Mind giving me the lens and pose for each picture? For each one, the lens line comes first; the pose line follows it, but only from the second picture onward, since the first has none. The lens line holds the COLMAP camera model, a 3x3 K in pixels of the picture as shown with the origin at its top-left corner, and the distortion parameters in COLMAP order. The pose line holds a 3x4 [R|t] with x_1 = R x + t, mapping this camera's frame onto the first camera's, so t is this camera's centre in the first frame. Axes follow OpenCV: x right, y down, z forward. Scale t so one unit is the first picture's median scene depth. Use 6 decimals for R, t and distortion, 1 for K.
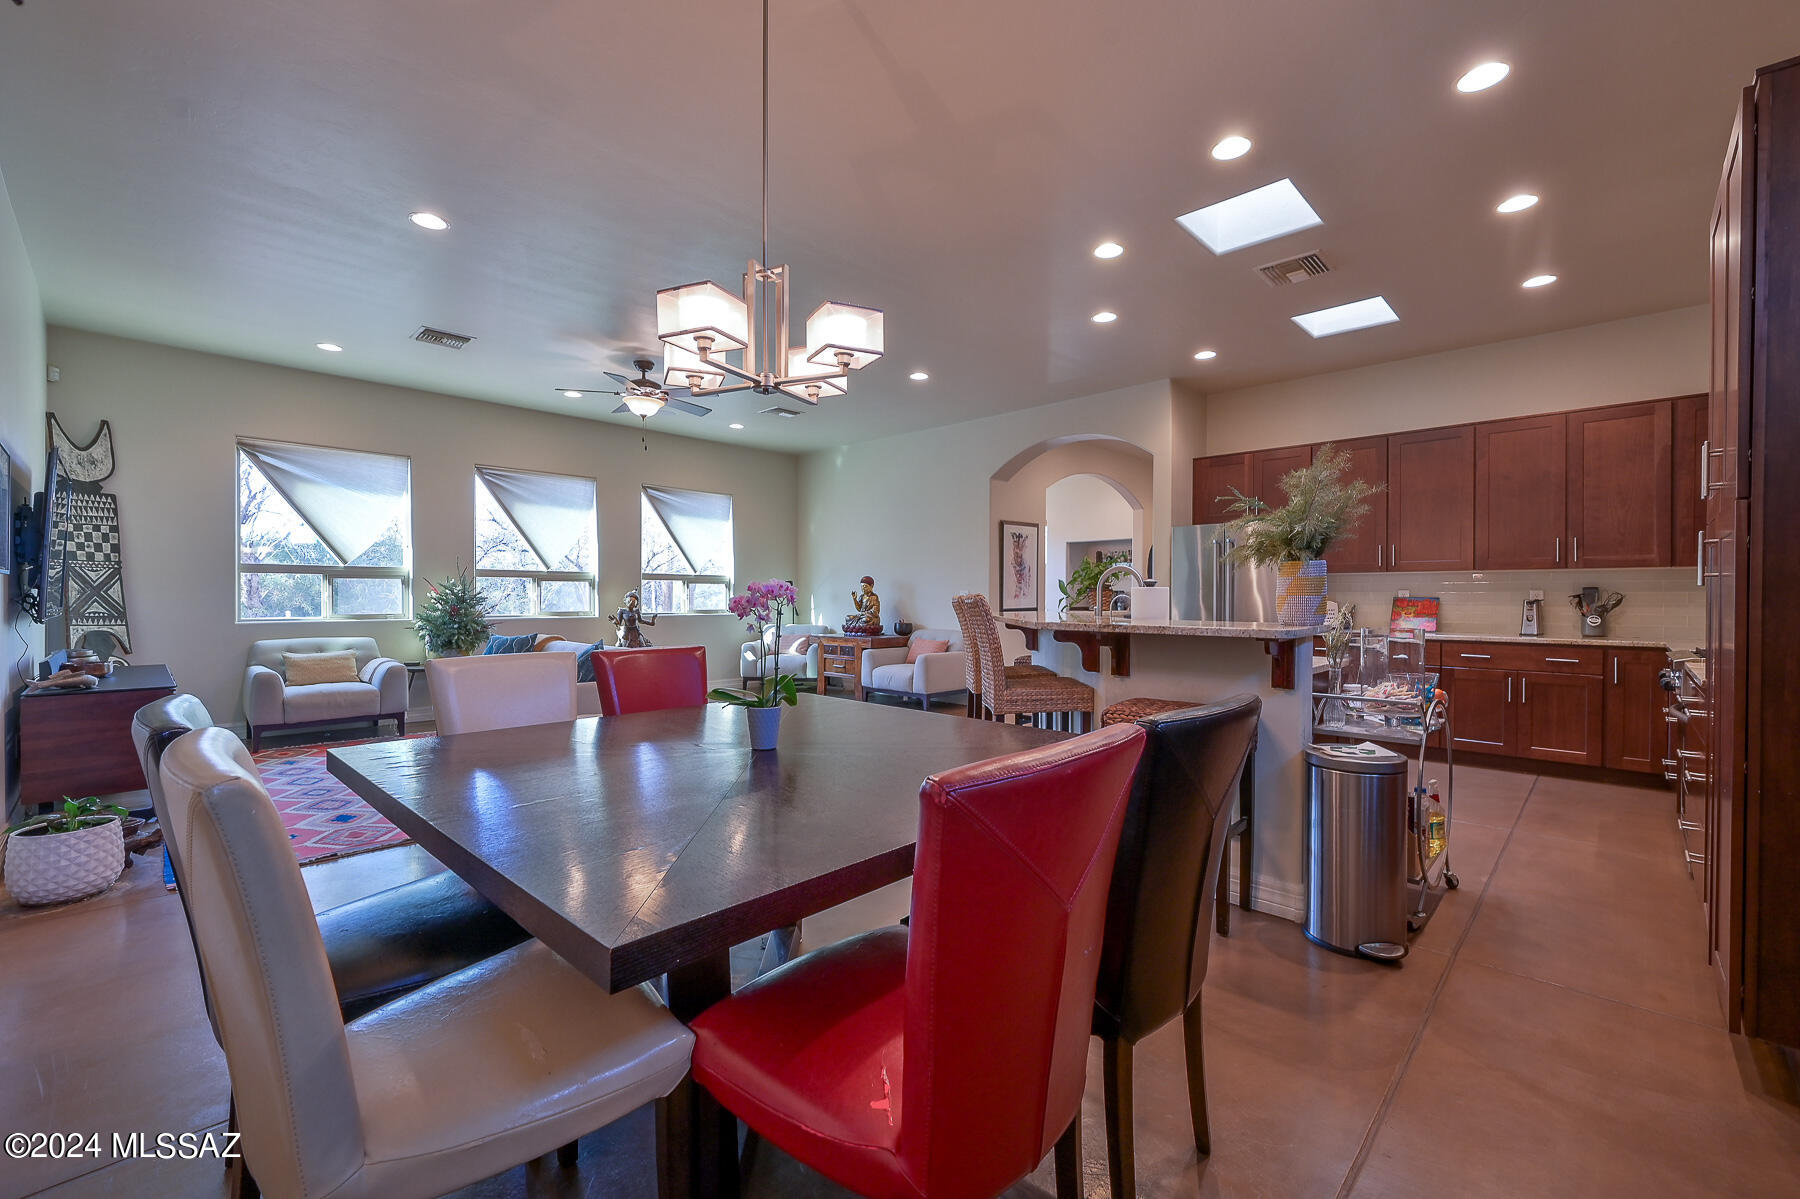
lens RADIAL K [[764.4, 0, 904.3], [0, 764.4, 604.9], [0, 0, 1]] dist [0.000578, 0.001133]
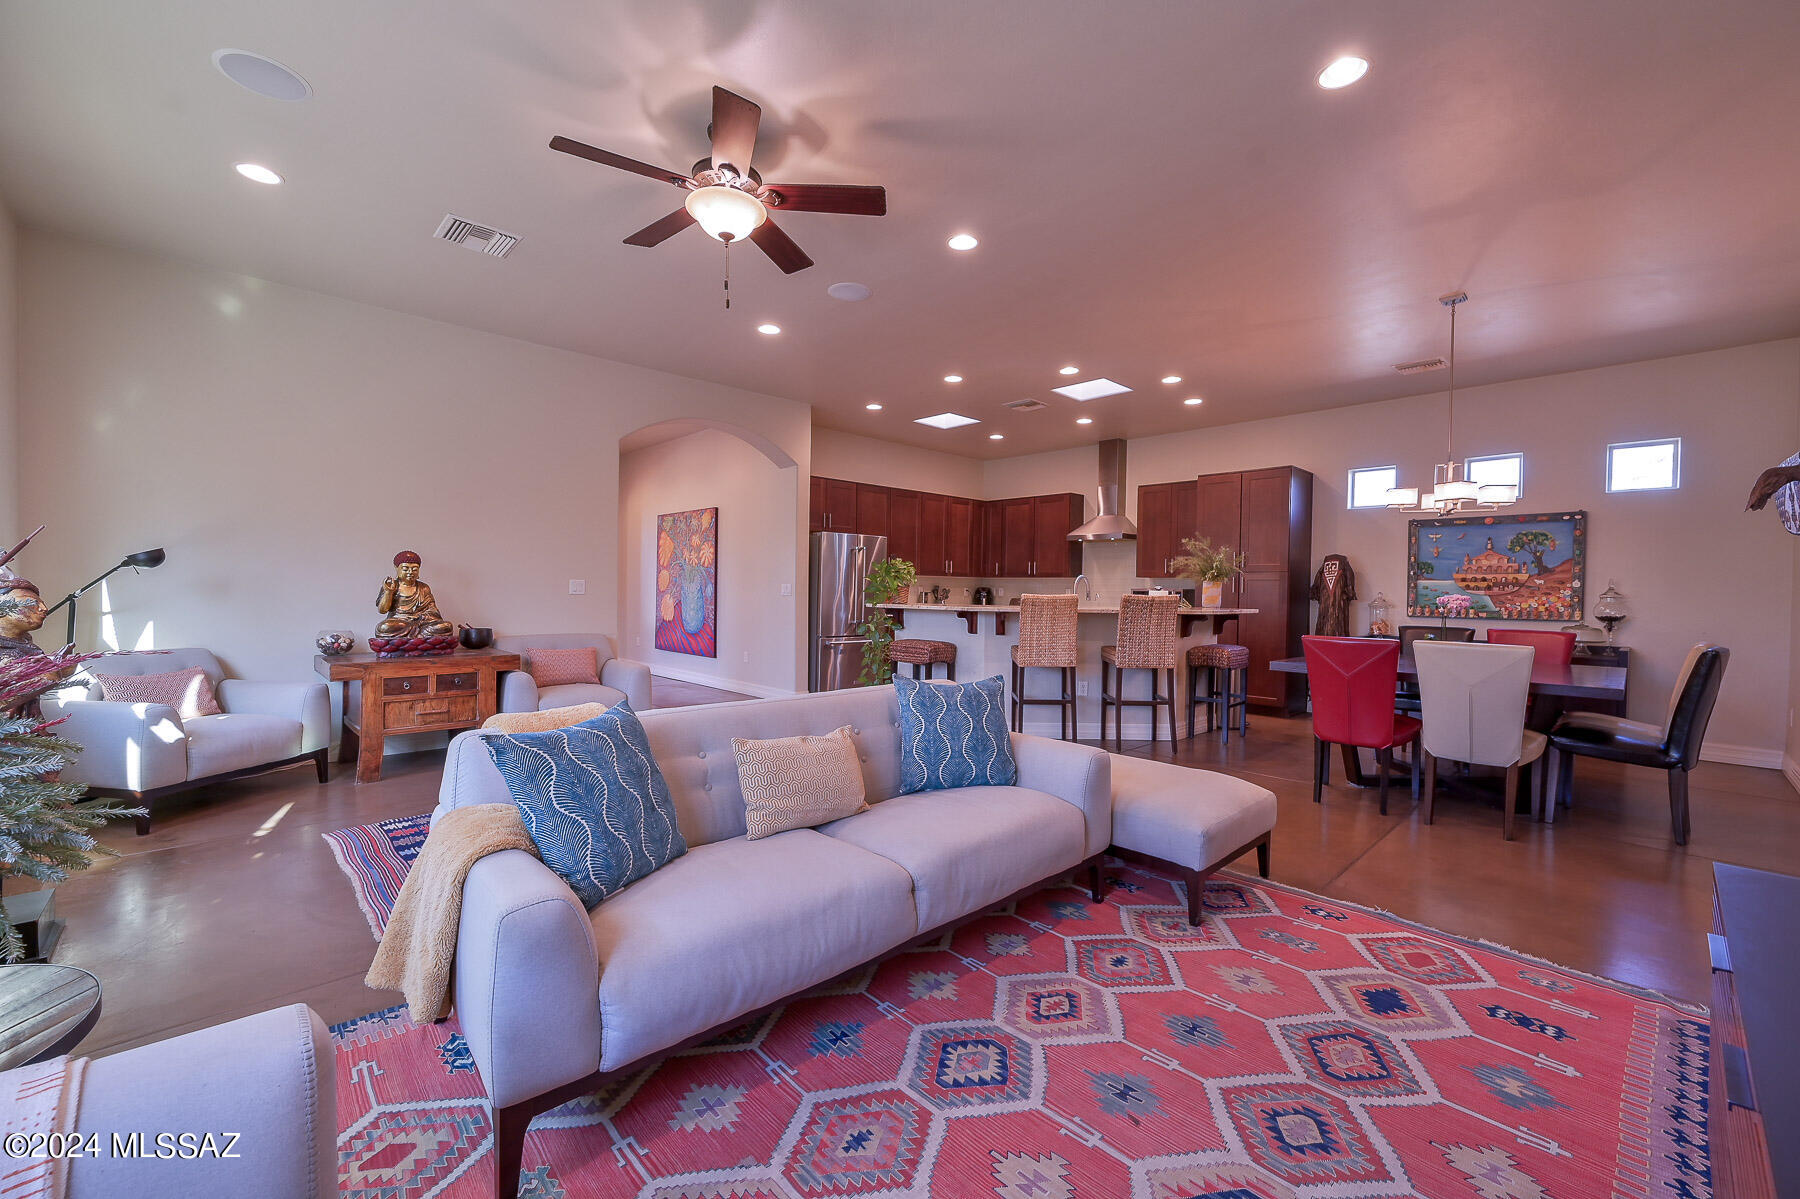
lens RADIAL K [[708.1, 0, 892.3], [0, 708.1, 604.9], [0, 0, 1]] dist [-0.001833, 0.000835]
pose [[0.044435, -0.024138, 0.998721, -0.888662], [-0.006577, 0.999679, 0.024453, -0.020355], [-0.998991, -0.007655, 0.044262, 0.984367]]
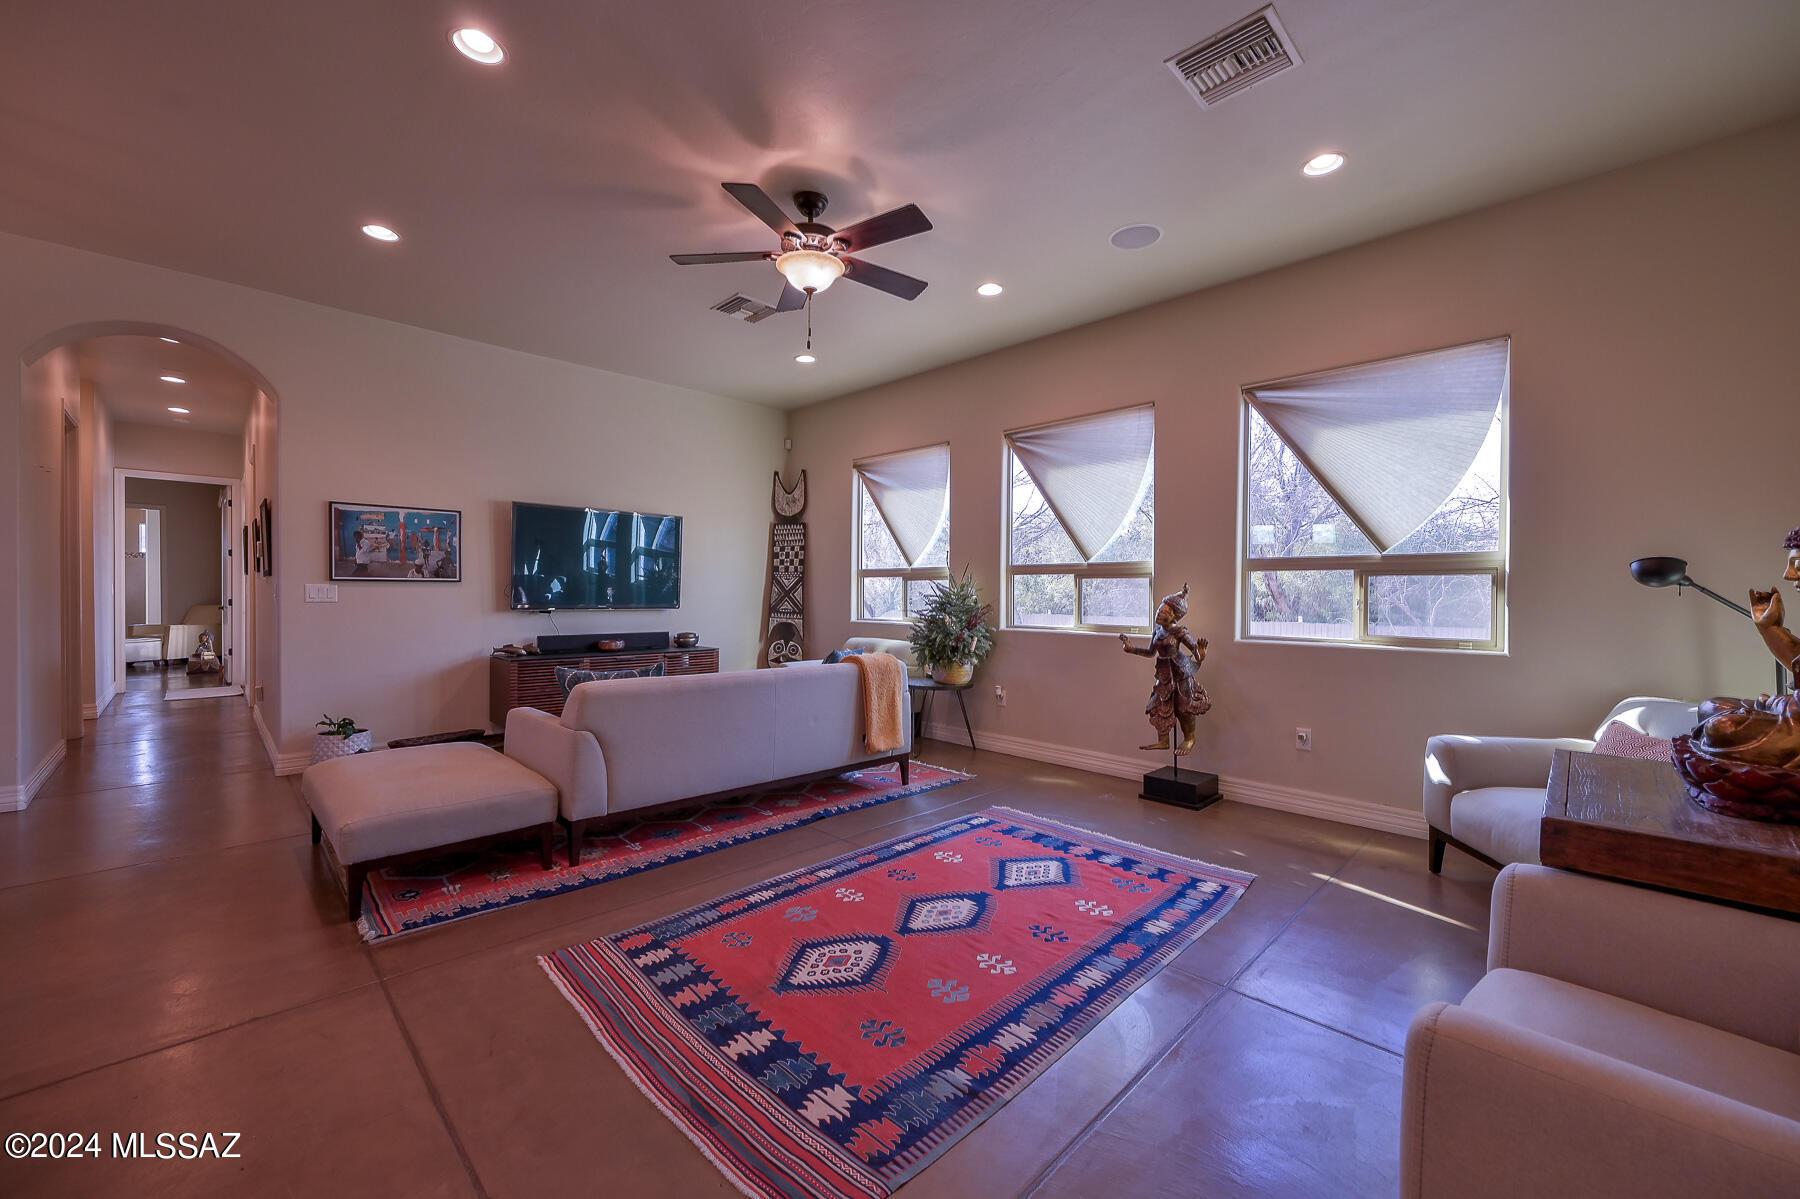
lens RADIAL K [[708.1, 0, 901.2], [0, 708.1, 606.7], [0, 0, 1]] dist [-0.001833, 0.000835]
pose [[-0.023354, 0.017592, -0.999572, 0.226900], [-0.016714, 0.999699, 0.017985, -0.020412], [0.999588, 0.017126, -0.023052, 1.213050]]
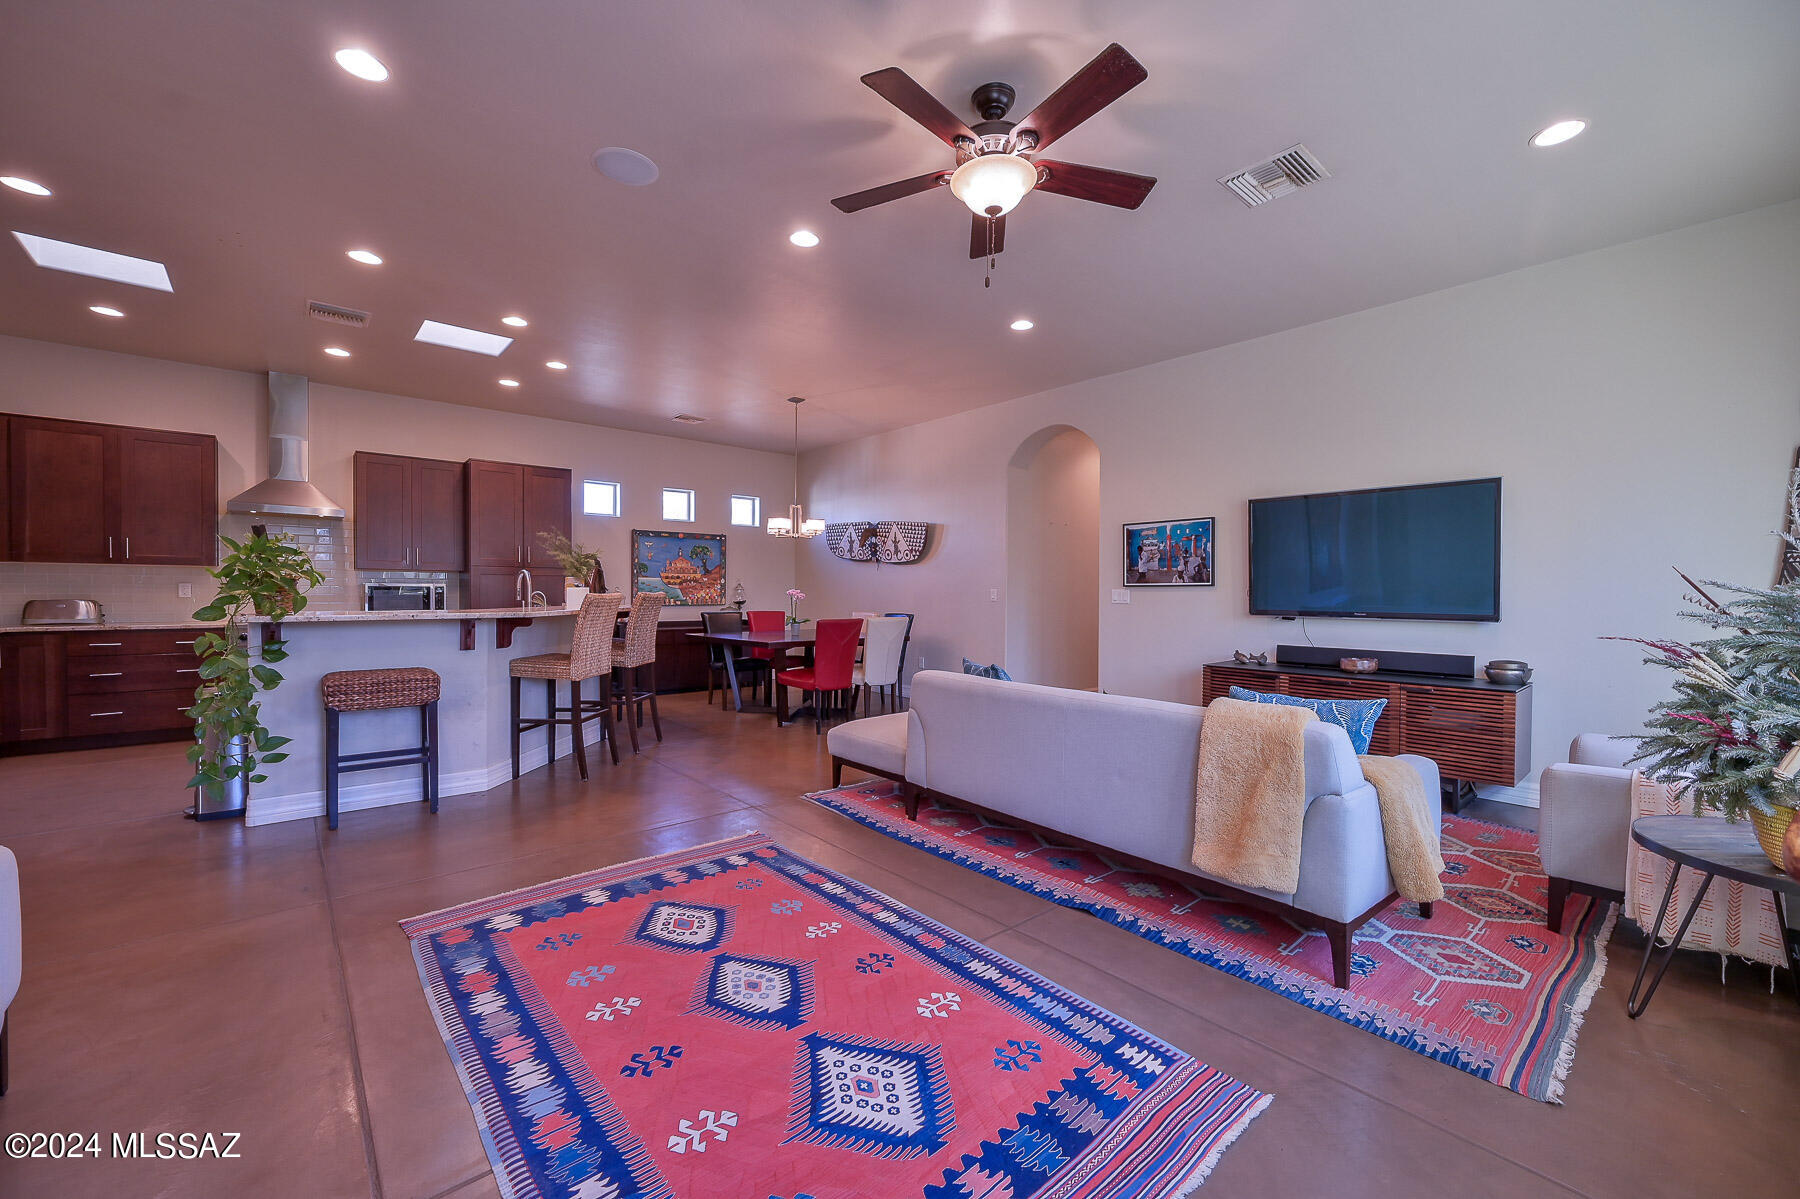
lens RADIAL K [[708.1, 0, 901.6], [0, 708.1, 603.3], [0, 0, 1]] dist [-0.001833, 0.000835]
pose [[-0.995784, -0.008780, 0.091309, -0.363075], [-0.006561, 0.999676, 0.024574, -0.023796], [-0.091495, 0.023871, -0.995519, 1.606538]]
